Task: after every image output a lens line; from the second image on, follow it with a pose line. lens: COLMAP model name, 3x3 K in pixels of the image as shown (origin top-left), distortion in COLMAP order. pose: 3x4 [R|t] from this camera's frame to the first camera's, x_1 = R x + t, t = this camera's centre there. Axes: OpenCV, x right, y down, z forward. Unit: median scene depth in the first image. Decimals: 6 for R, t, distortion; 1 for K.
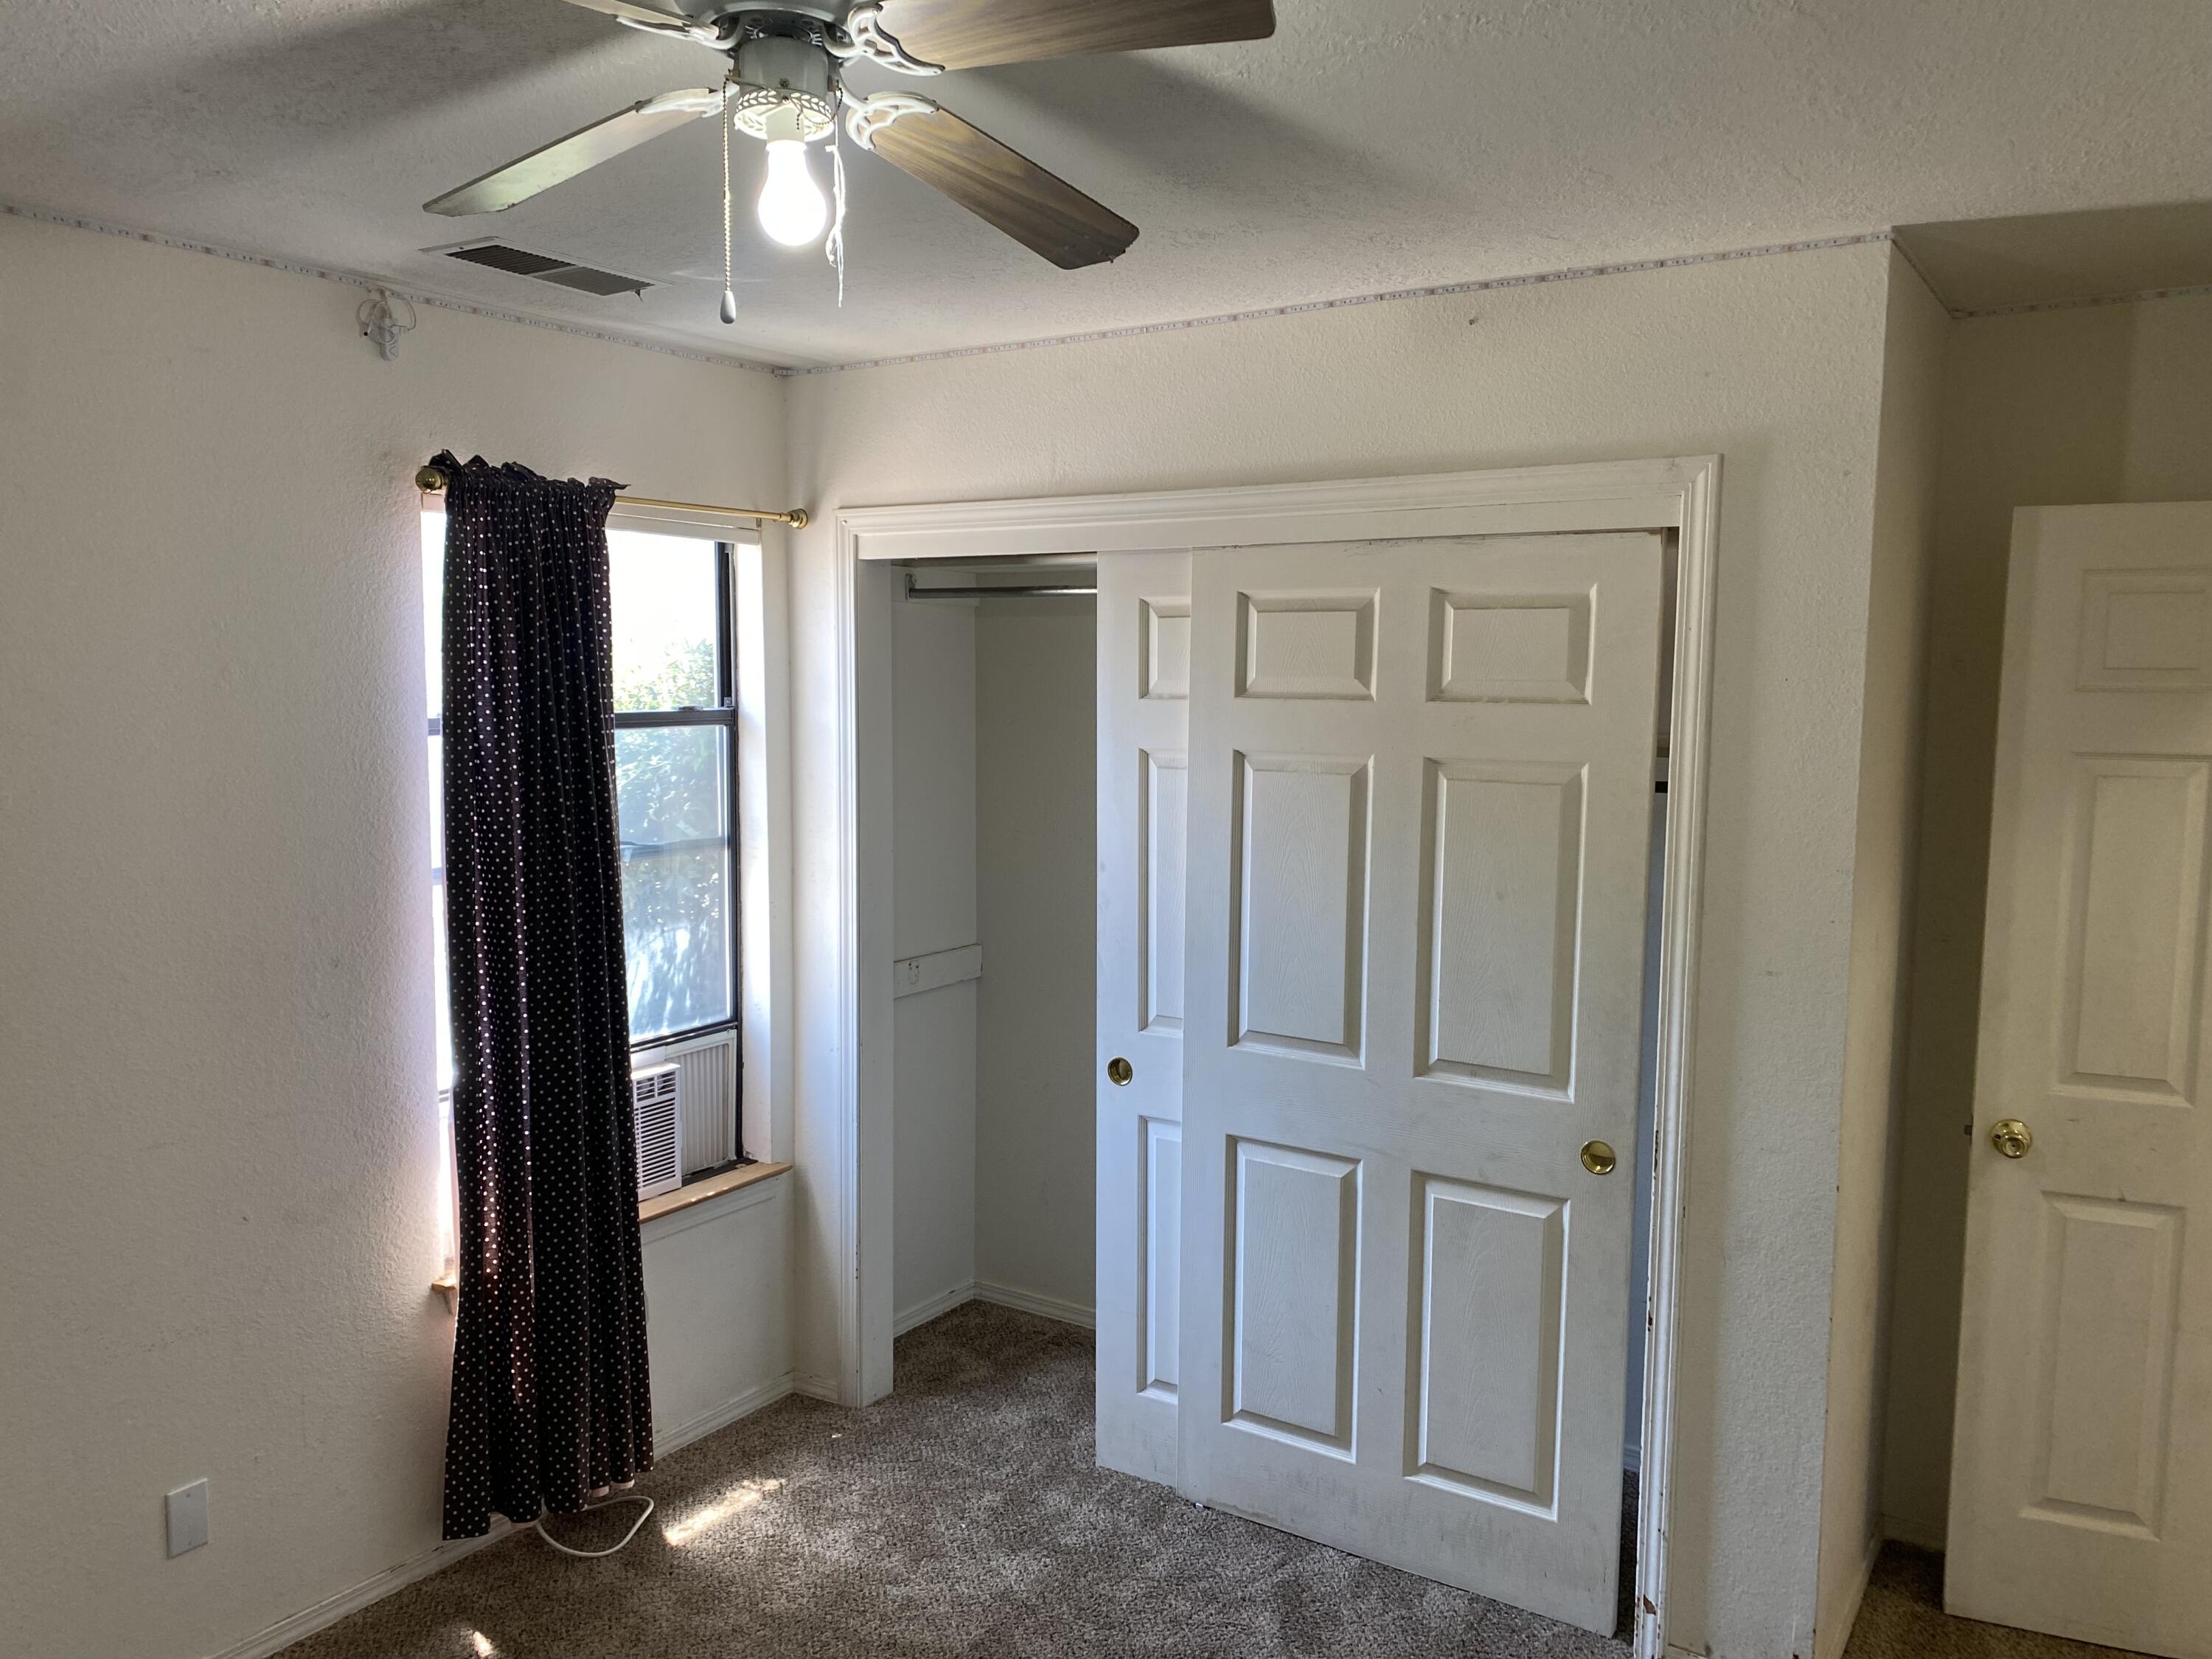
lens RADIAL K [[1718.1, 0, 1098.3], [0, 1718.1, 828.4], [0, 0, 1]] dist [0.054022, -0.245729]
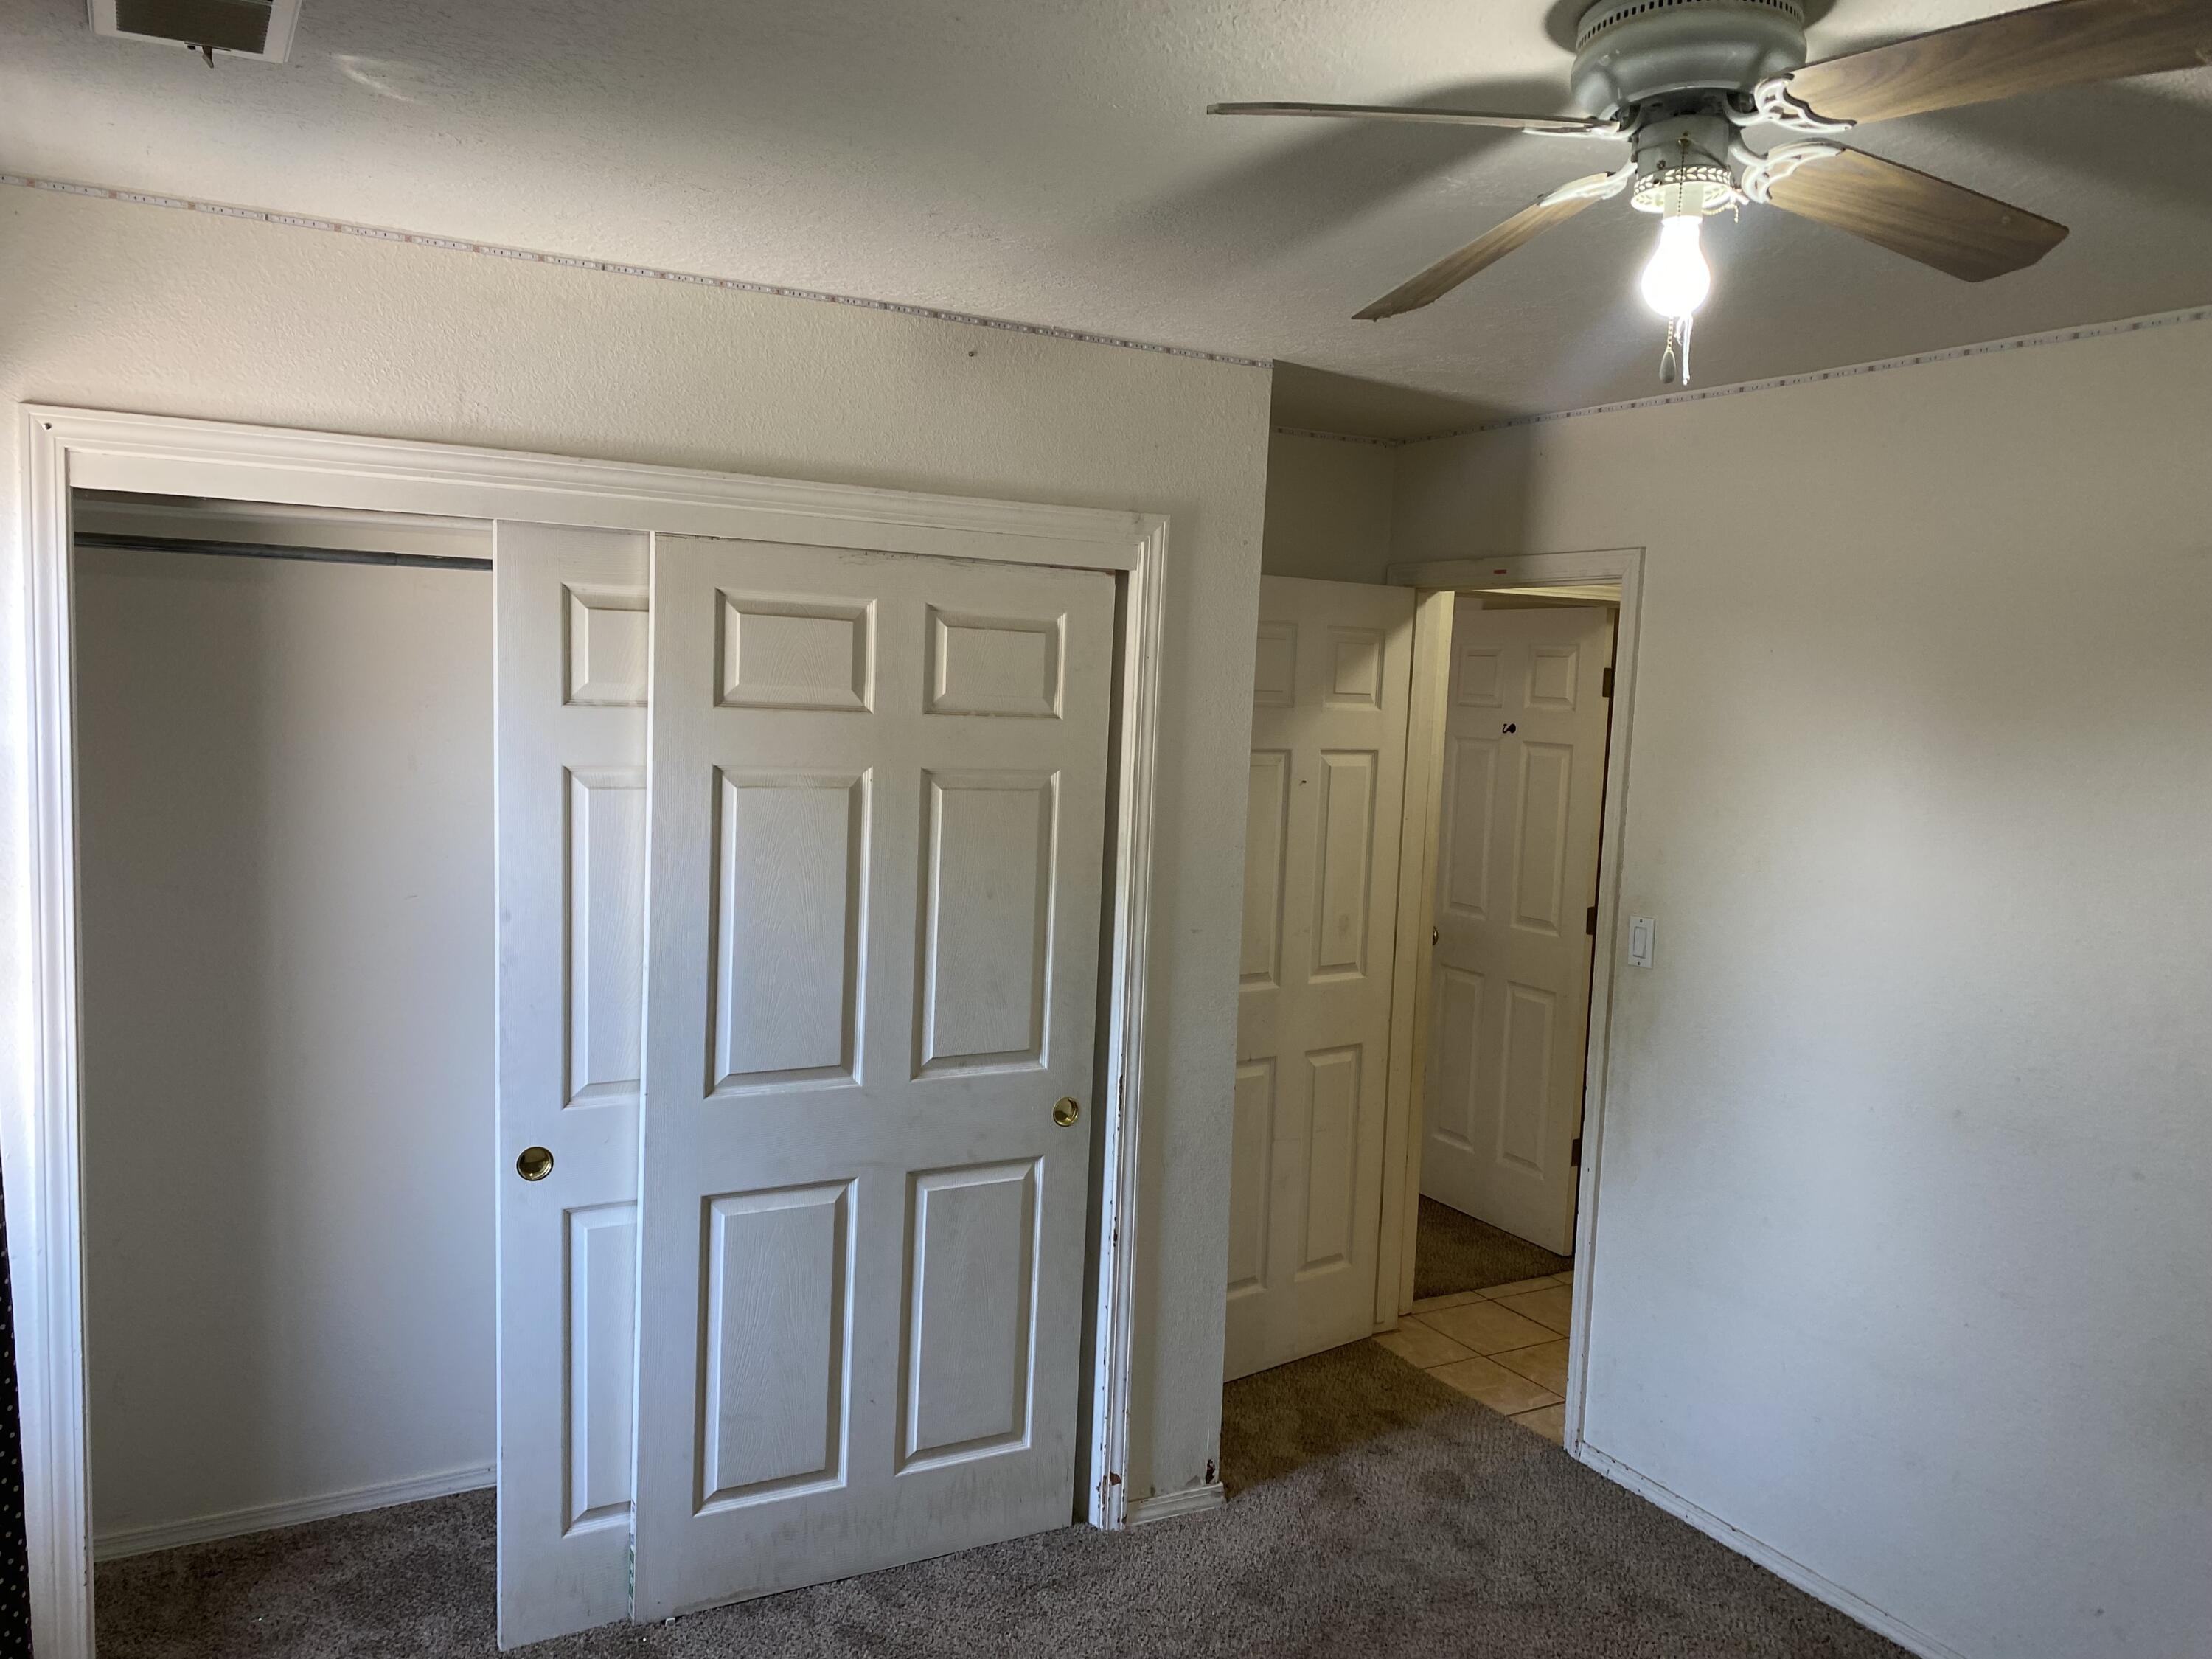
lens RADIAL K [[1689.5, 0, 1087.0], [0, 1689.5, 812.9], [0, 0, 1]] dist [0.047349, -0.055994]
pose [[0.419939, -0.063896, 0.905300, -0.669601], [0.041012, 0.997836, 0.051403, -0.061522], [-0.906625, 0.015542, 0.421650, 0.477023]]
